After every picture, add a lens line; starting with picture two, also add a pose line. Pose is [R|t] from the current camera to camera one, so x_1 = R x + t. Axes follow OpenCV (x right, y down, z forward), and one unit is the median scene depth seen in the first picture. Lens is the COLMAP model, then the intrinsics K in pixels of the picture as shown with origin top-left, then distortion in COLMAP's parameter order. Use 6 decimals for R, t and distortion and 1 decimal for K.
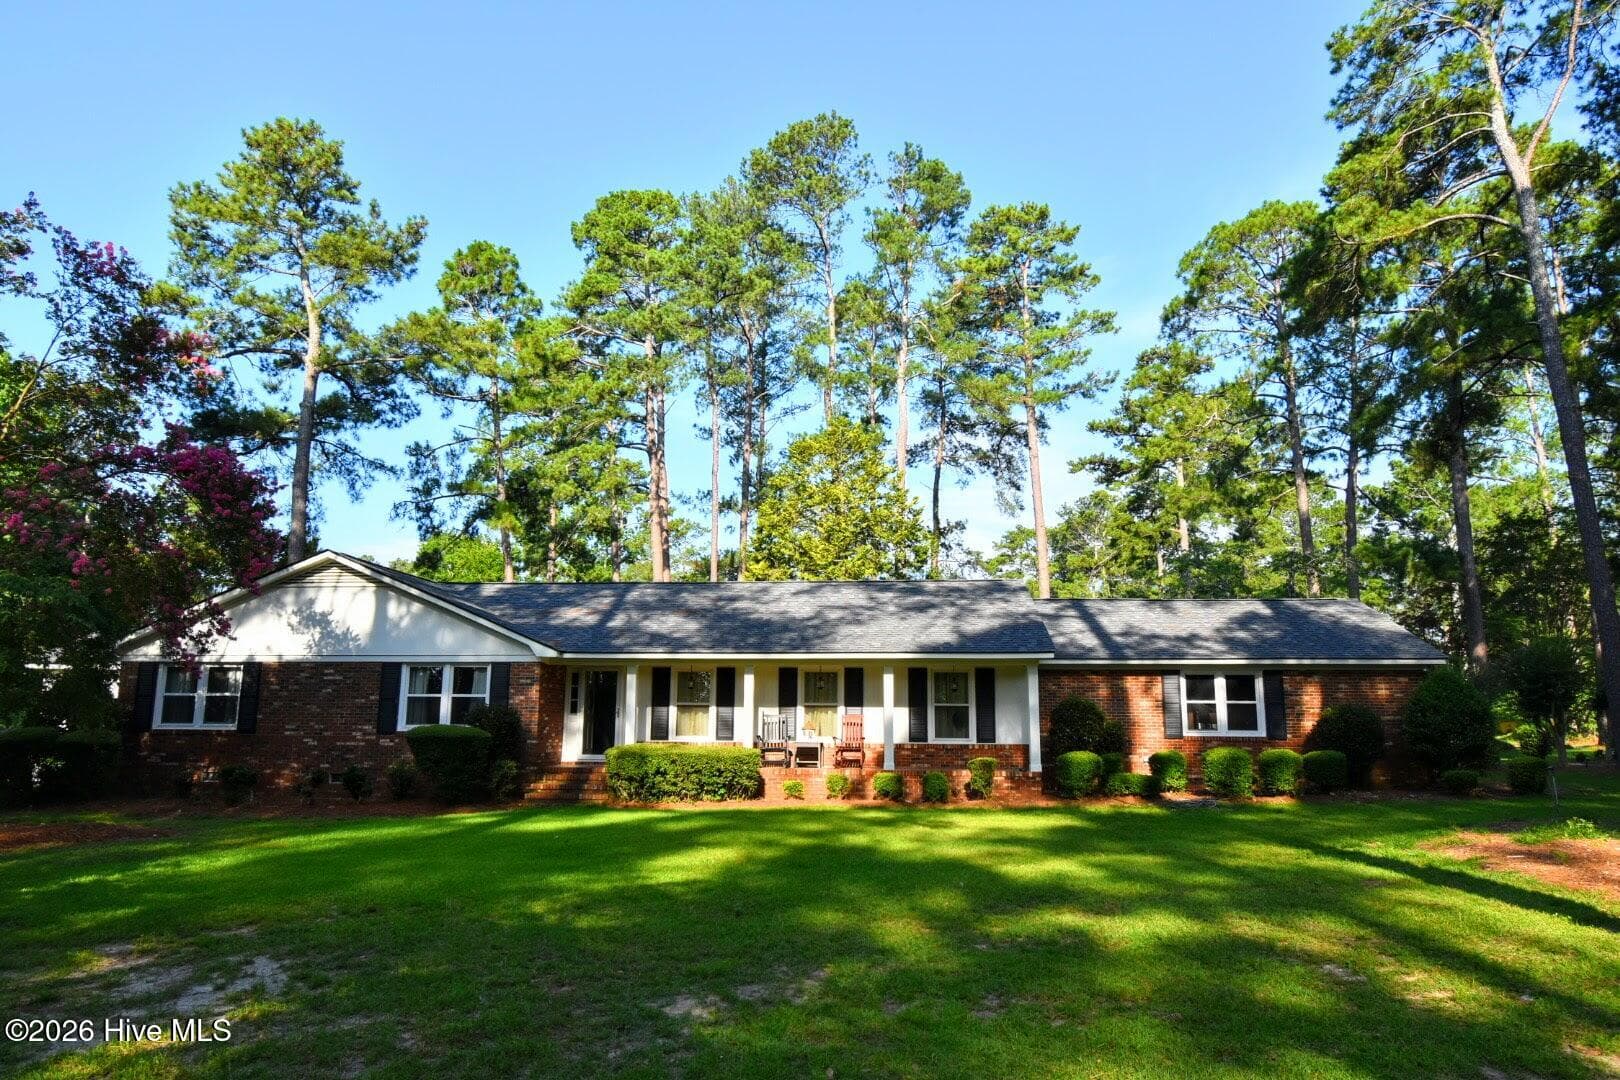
lens RADIAL K [[1009.5, 0, 783.0], [0, 1009.5, 555.4], [0, 0, 1]] dist [-0.001227, -0.008176]
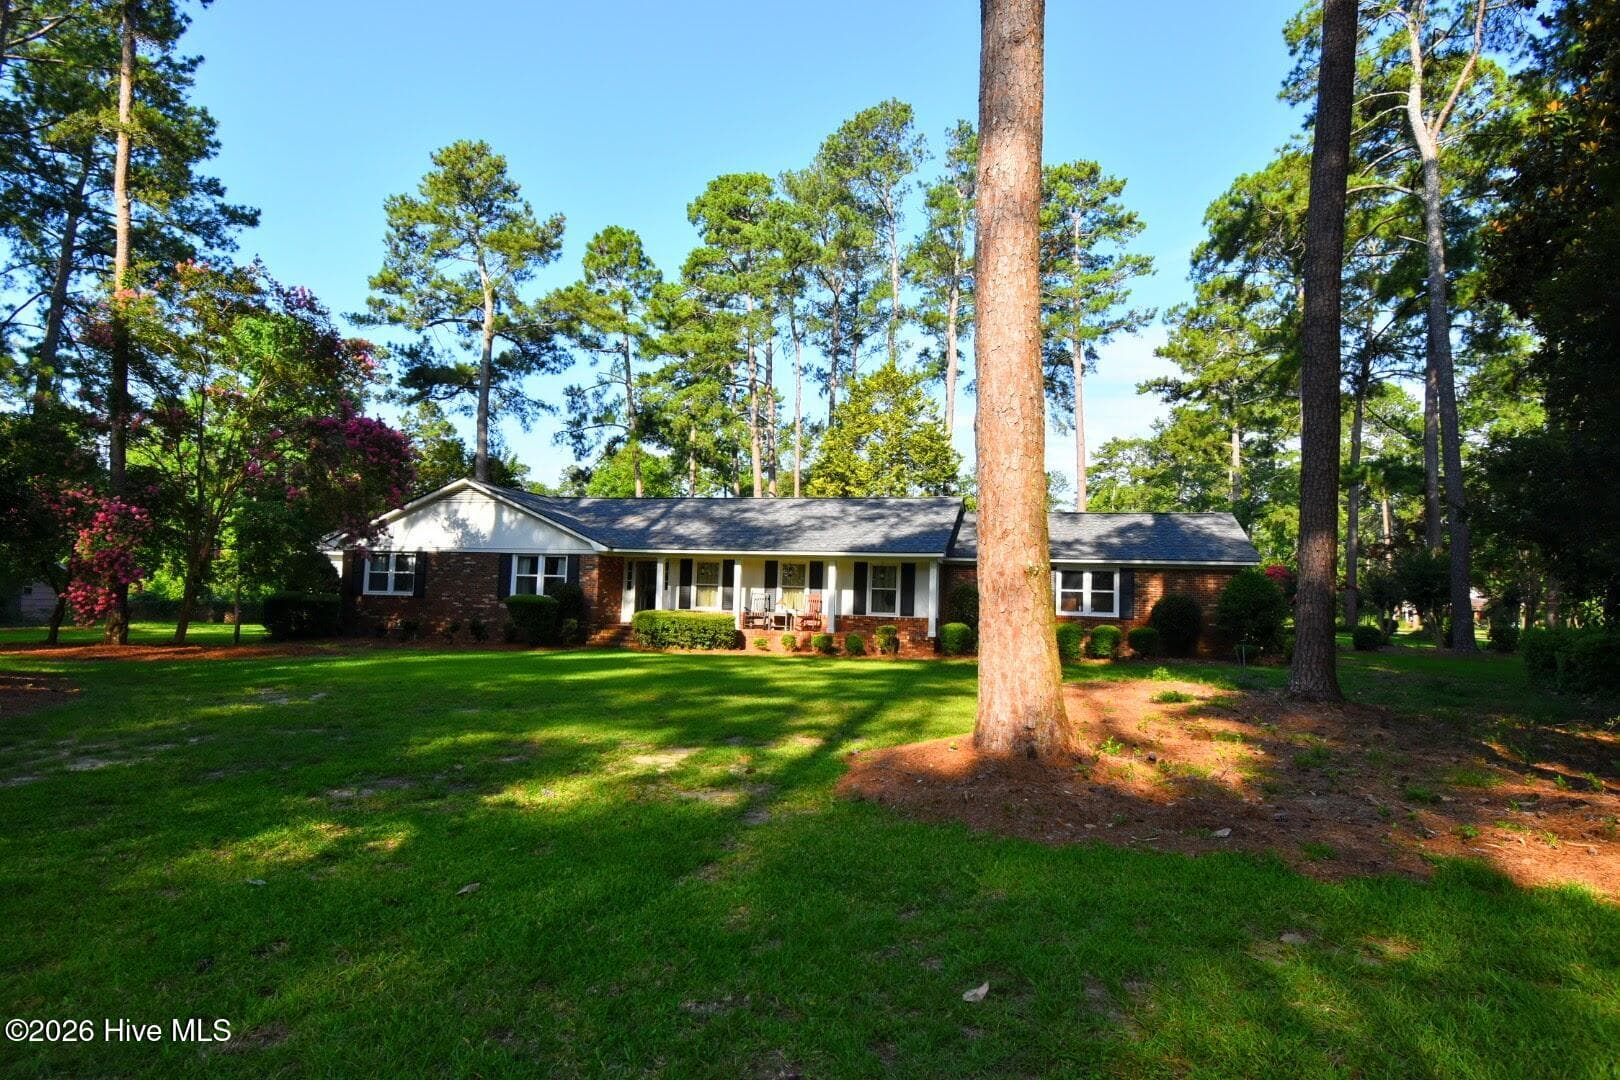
lens RADIAL K [[877.9, 0, 806.3], [0, 877.9, 551.2], [0, 0, 1]] dist [0.000589, -0.011081]
pose [[0.987300, 0.013344, -0.158308, 0.140545], [0.003217, 0.994583, 0.103895, -0.016477], [0.158837, -0.103085, 0.981909, -0.111899]]
